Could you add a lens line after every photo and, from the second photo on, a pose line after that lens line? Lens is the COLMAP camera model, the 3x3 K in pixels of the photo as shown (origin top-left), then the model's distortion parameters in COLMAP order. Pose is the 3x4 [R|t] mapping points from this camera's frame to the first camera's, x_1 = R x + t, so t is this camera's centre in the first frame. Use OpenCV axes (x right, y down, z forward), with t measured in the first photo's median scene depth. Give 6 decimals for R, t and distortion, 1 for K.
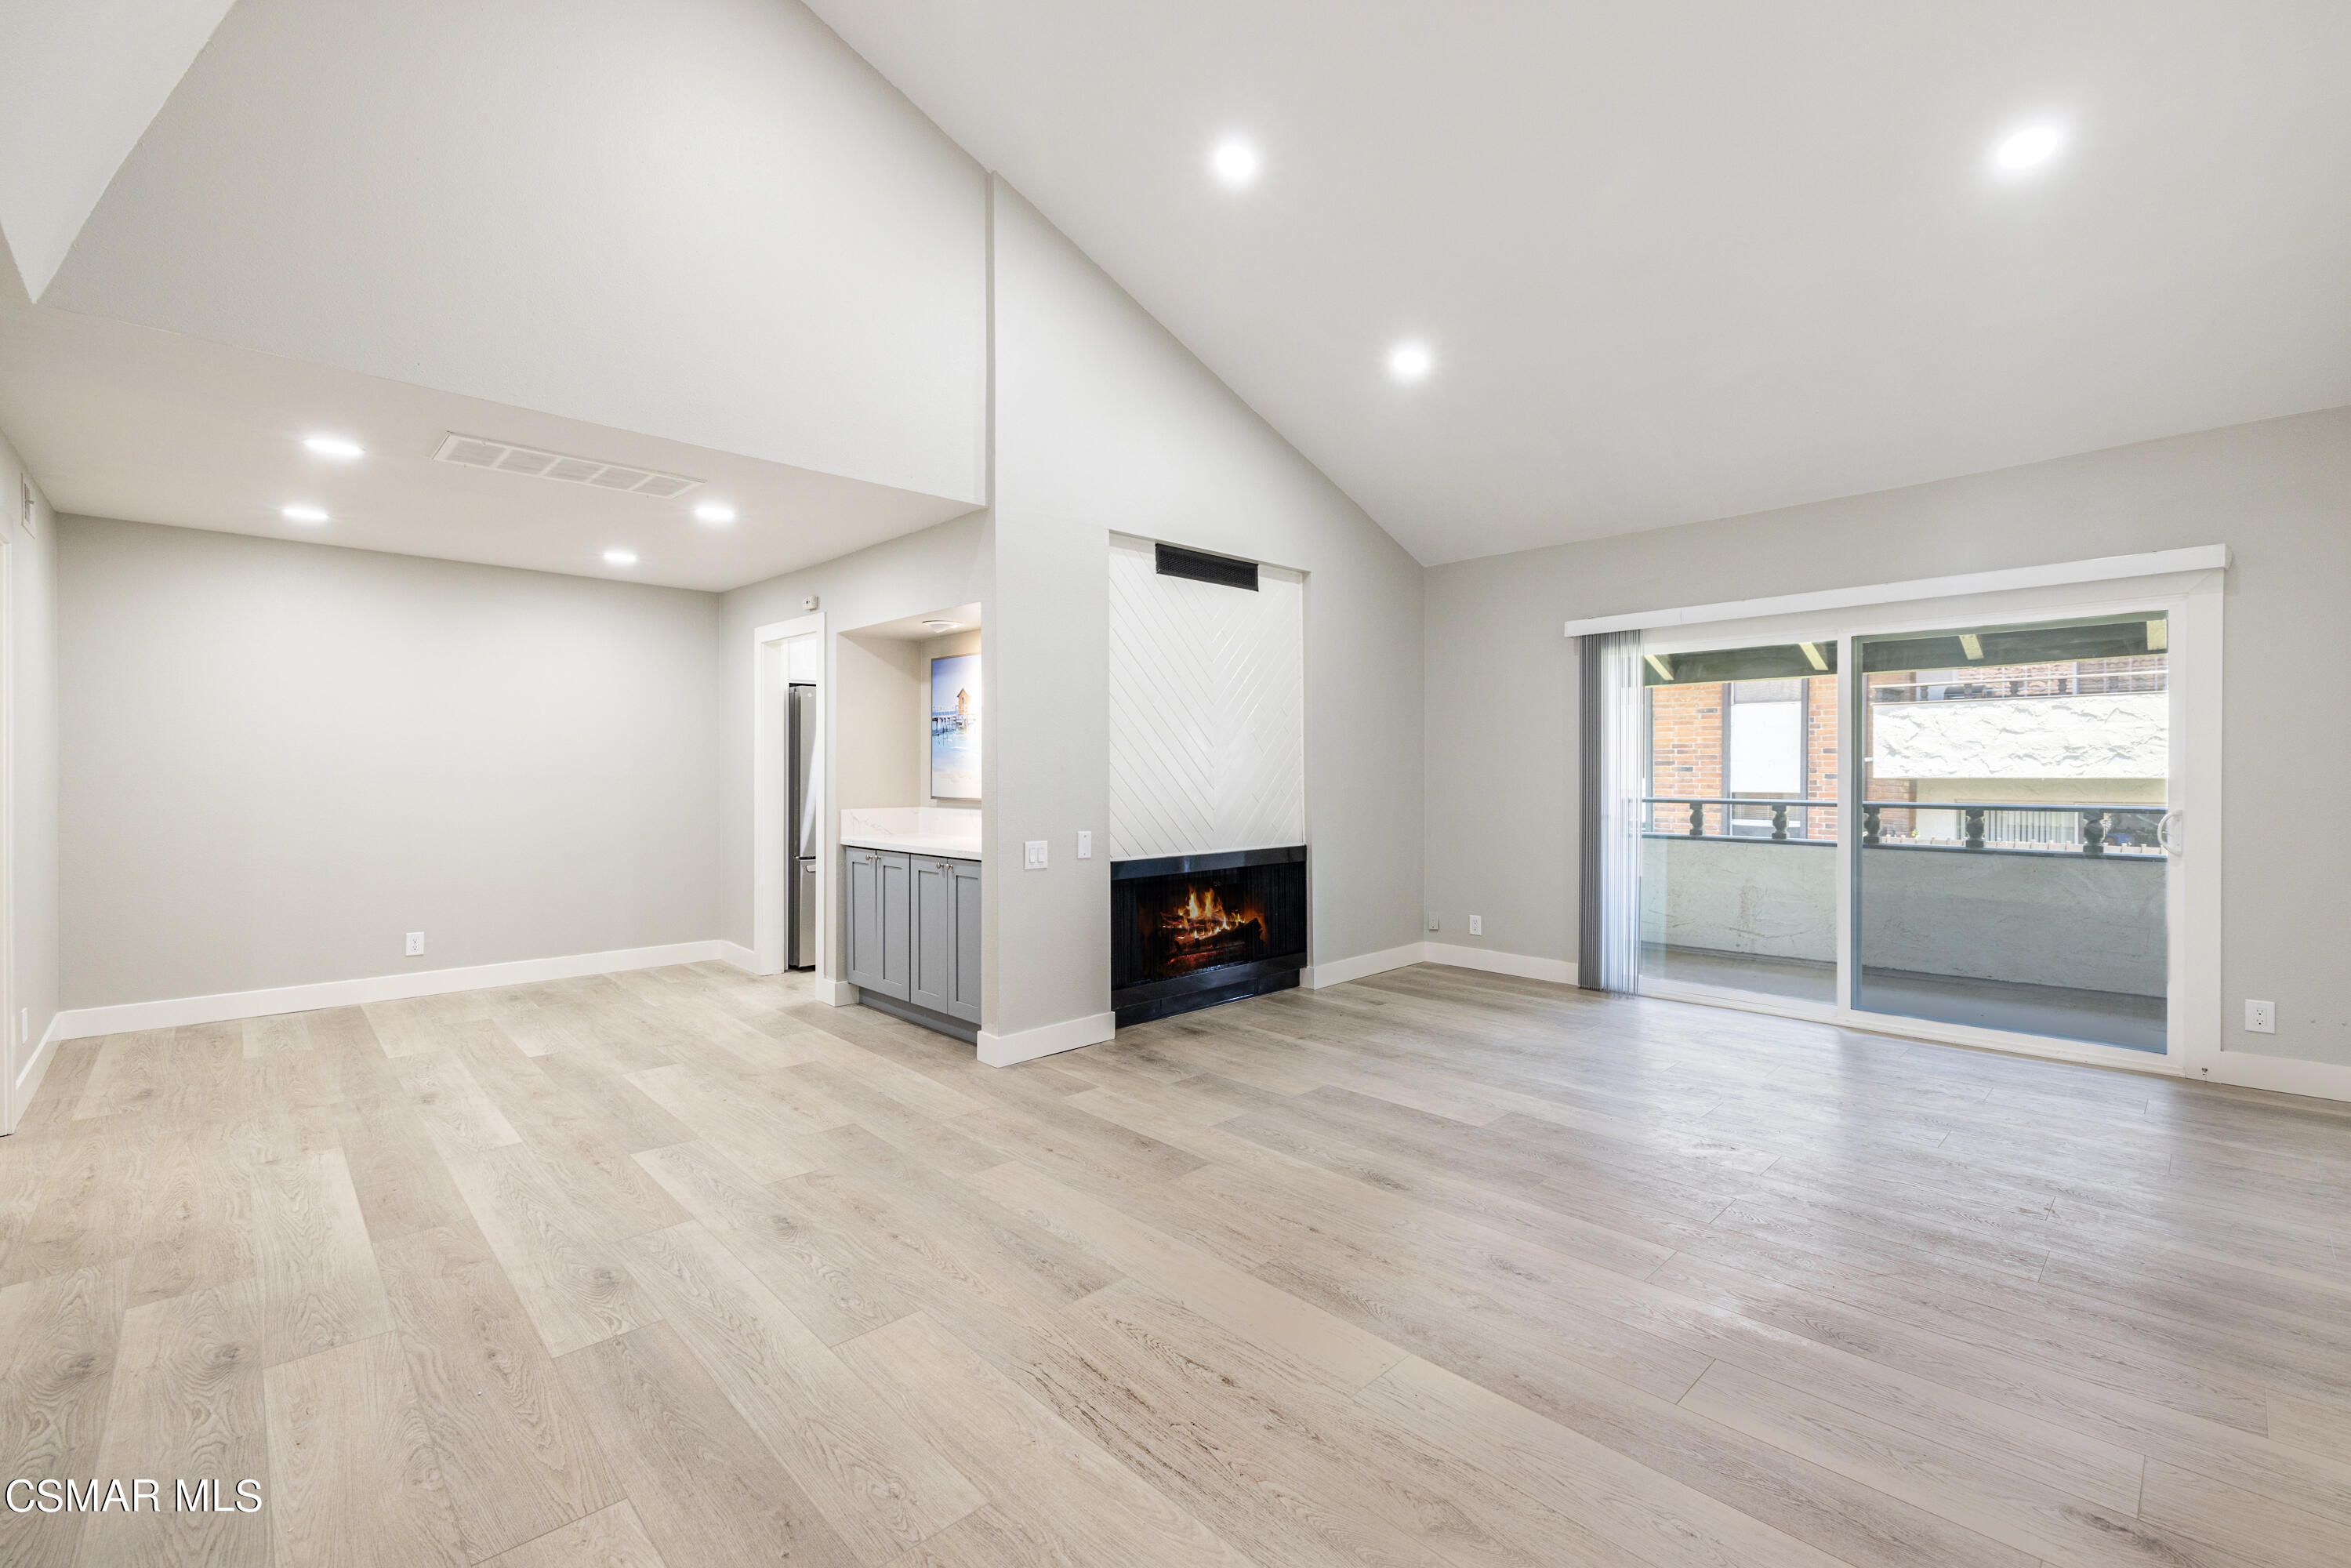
lens RADIAL K [[996.1, 0, 1189.8], [0, 996.1, 776.0], [0, 0, 1]] dist [0.001691, 0.000431]
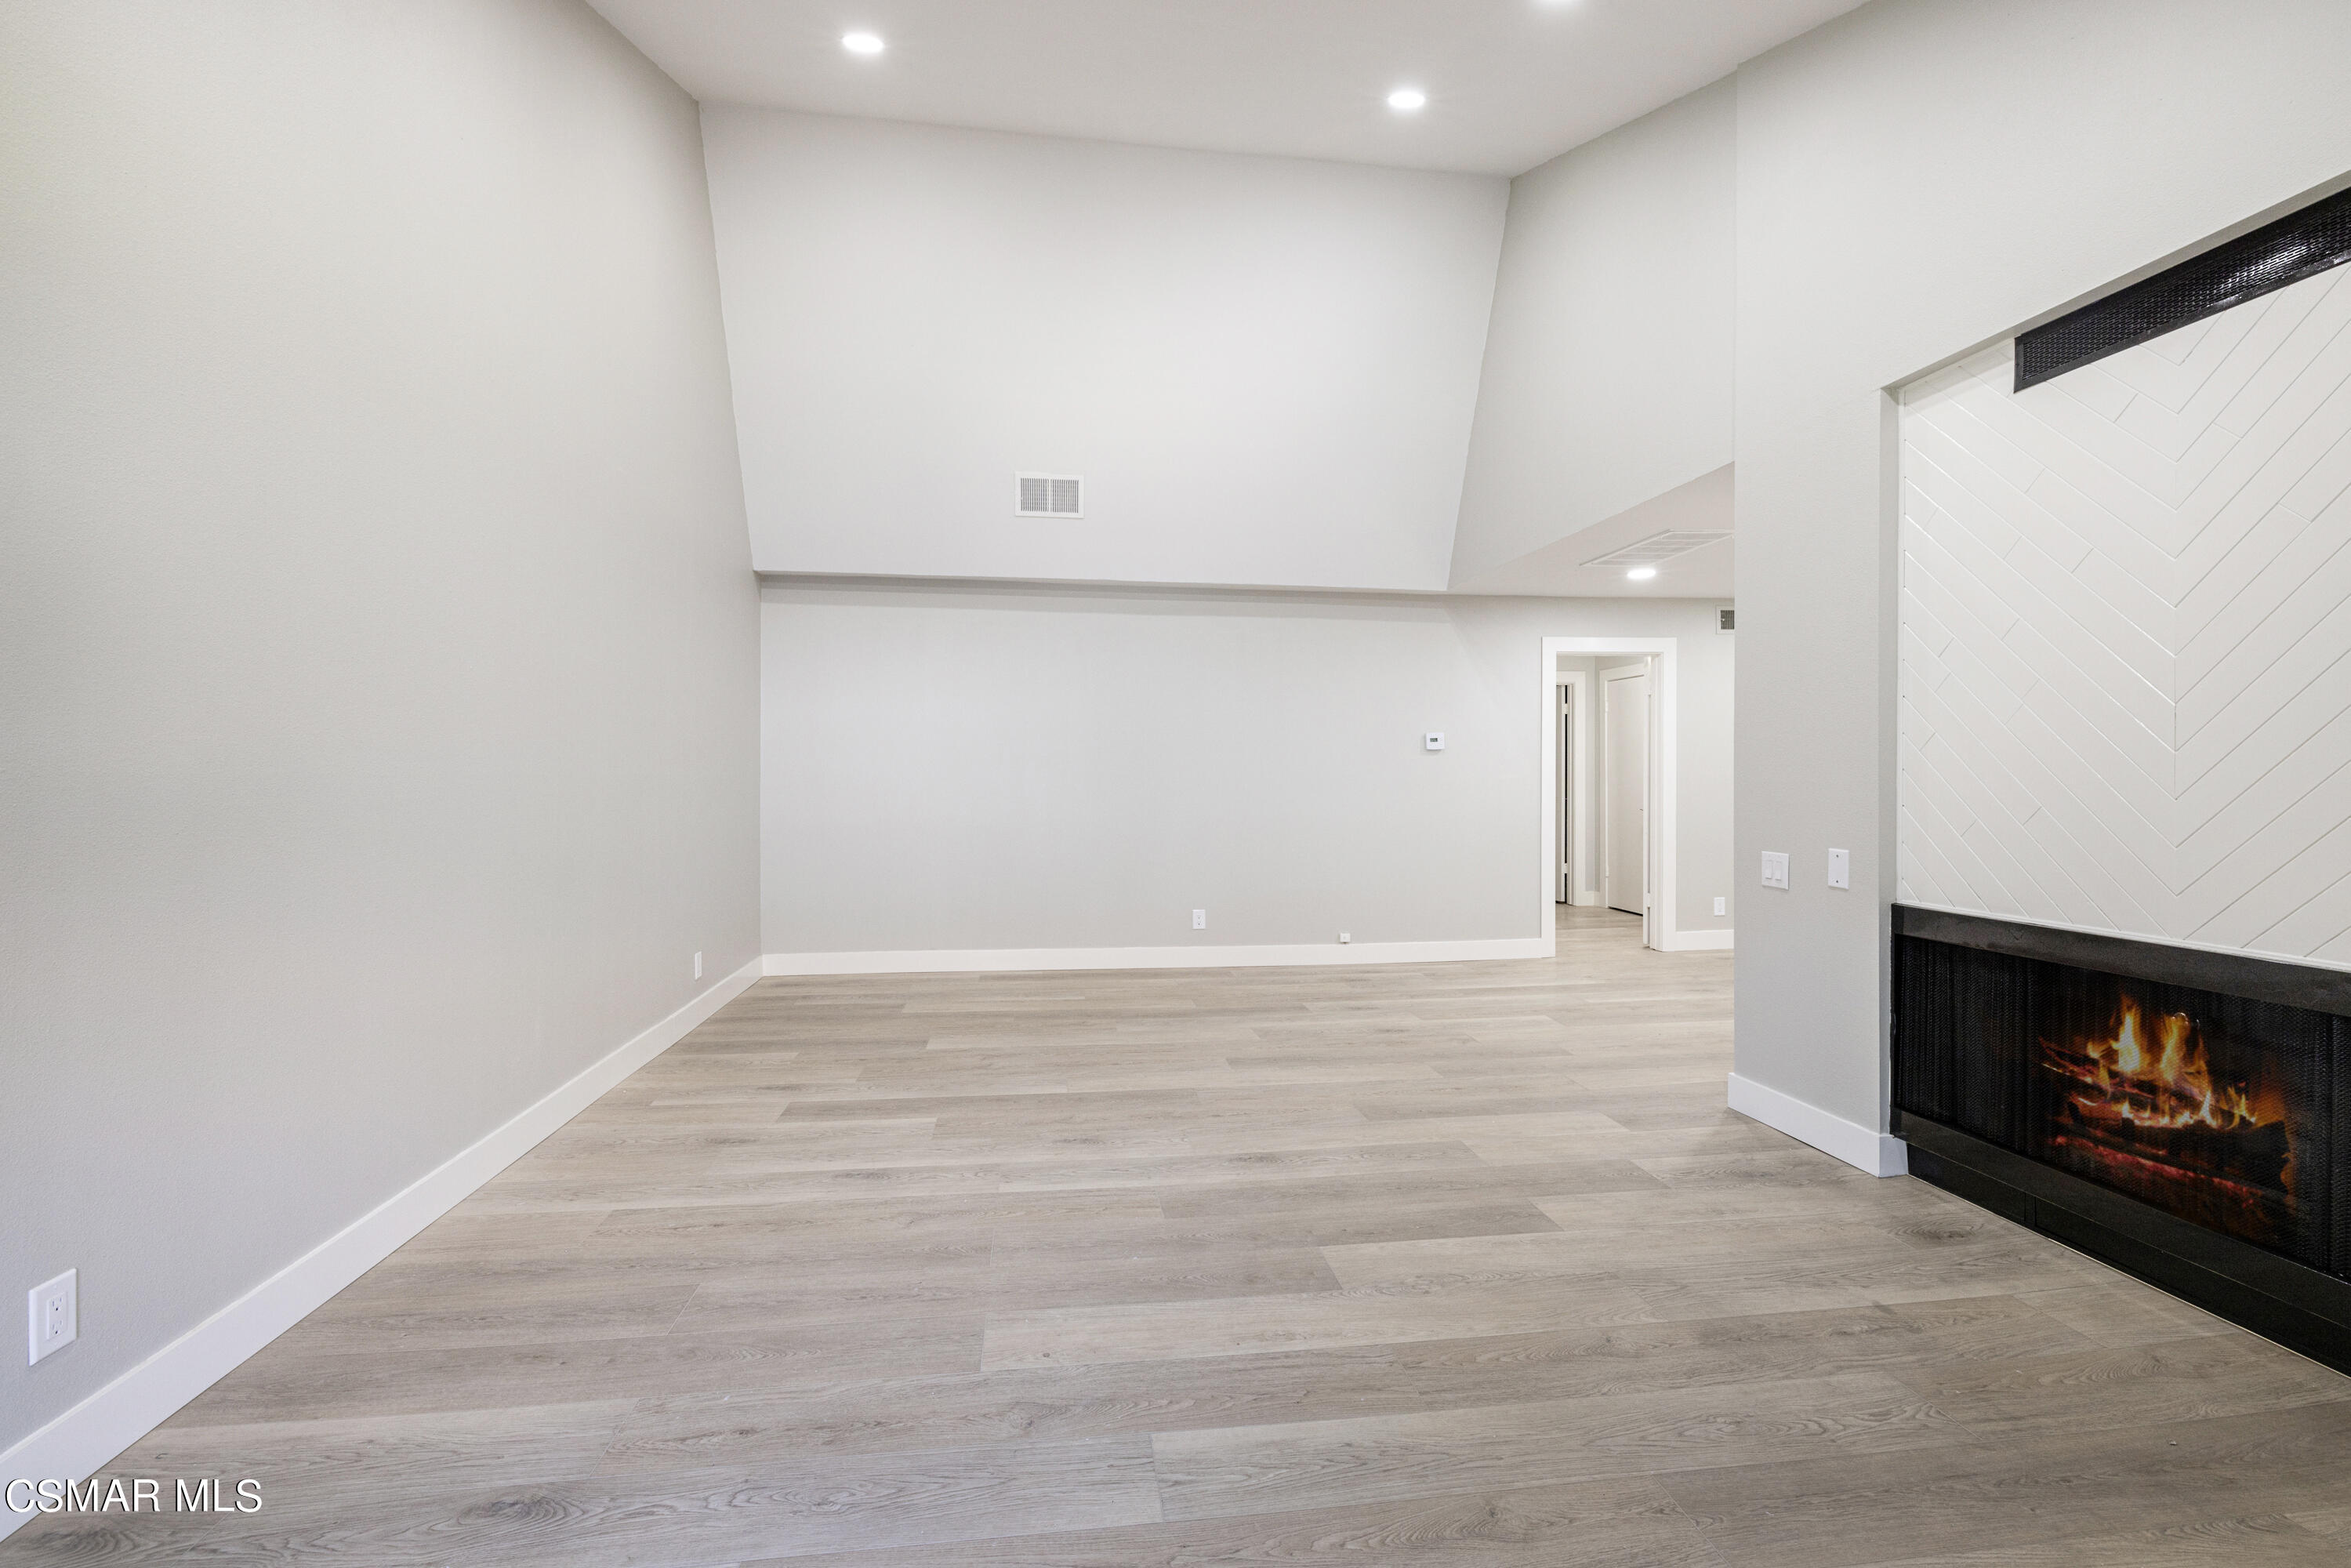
lens RADIAL K [[996.1, 0, 1189.8], [0, 996.1, 776.0], [0, 0, 1]] dist [0.001691, 0.000431]
pose [[-0.581039, 0.002292, -0.813873, 0.729067], [-0.001944, 0.999989, 0.004203, 0.002649], [0.813873, 0.004024, -0.581028, 1.043579]]
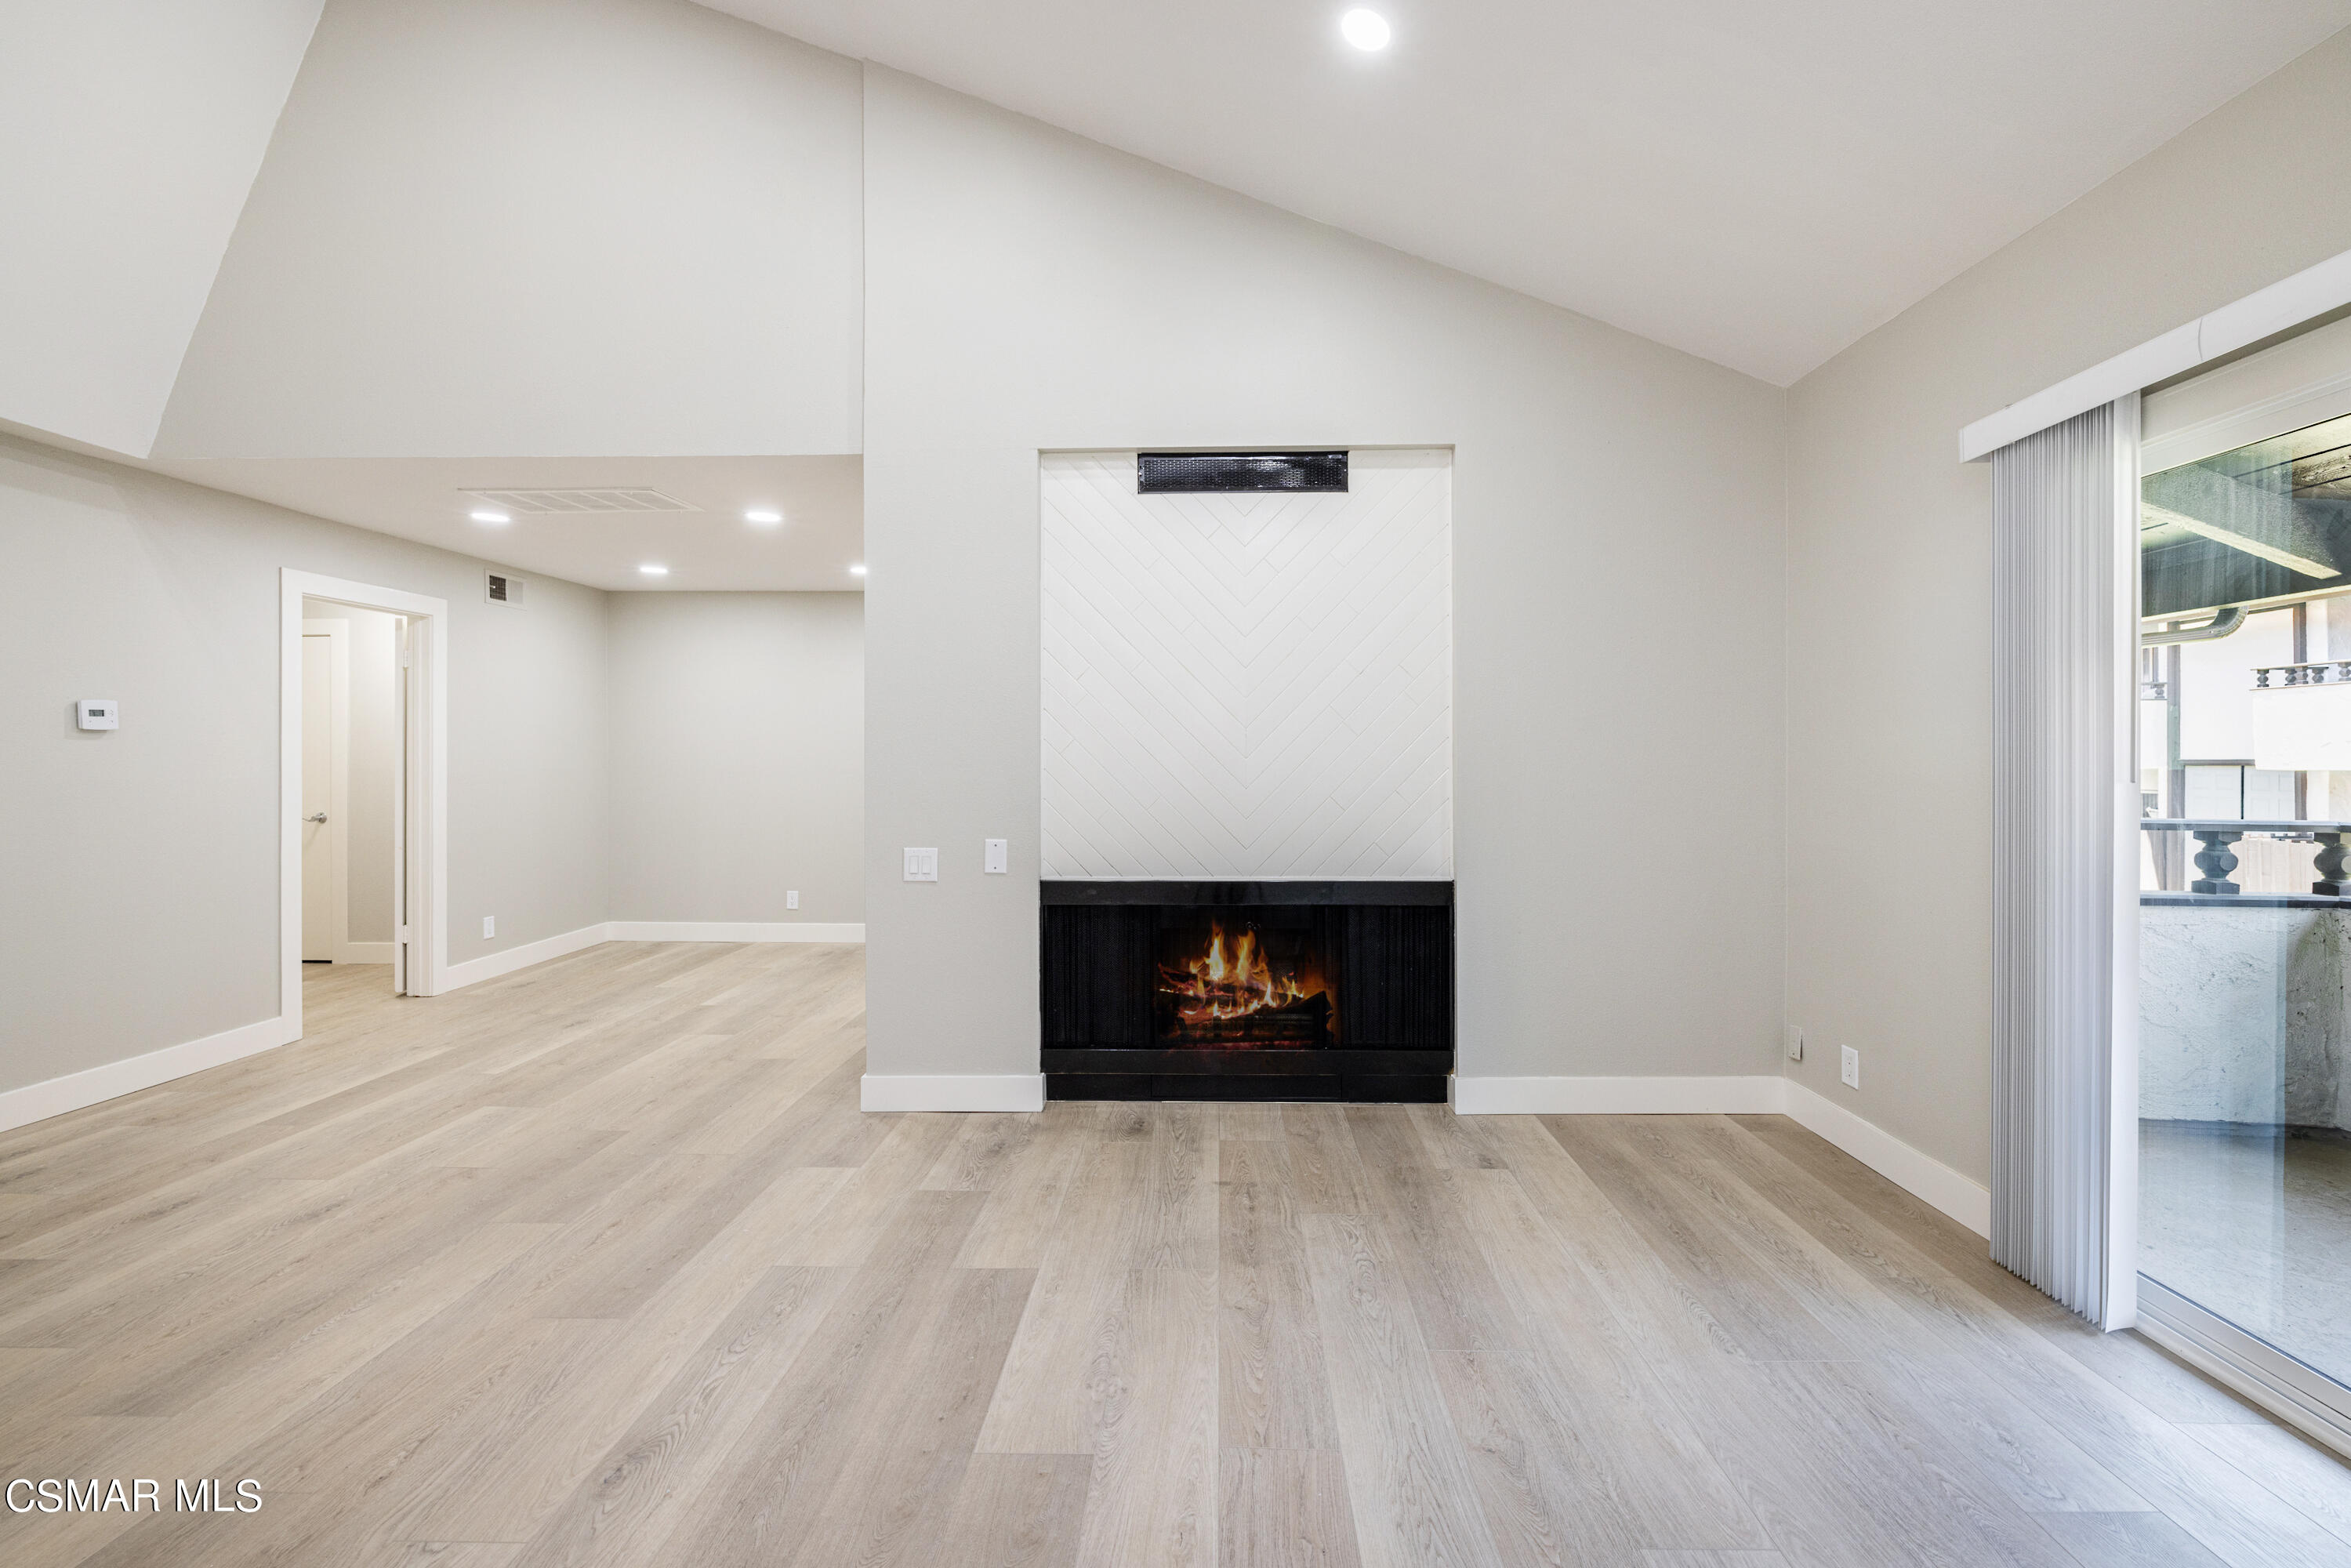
lens RADIAL K [[1007.8, 0, 1183.9], [0, 1007.8, 768.0], [0, 0, 1]] dist [0.002725, 0.000335]
pose [[0.702192, 0.003393, -0.711980, 0.571612], [-0.003512, 0.999993, 0.001302, -0.002500], [0.711979, 0.001586, 0.702199, 0.549622]]
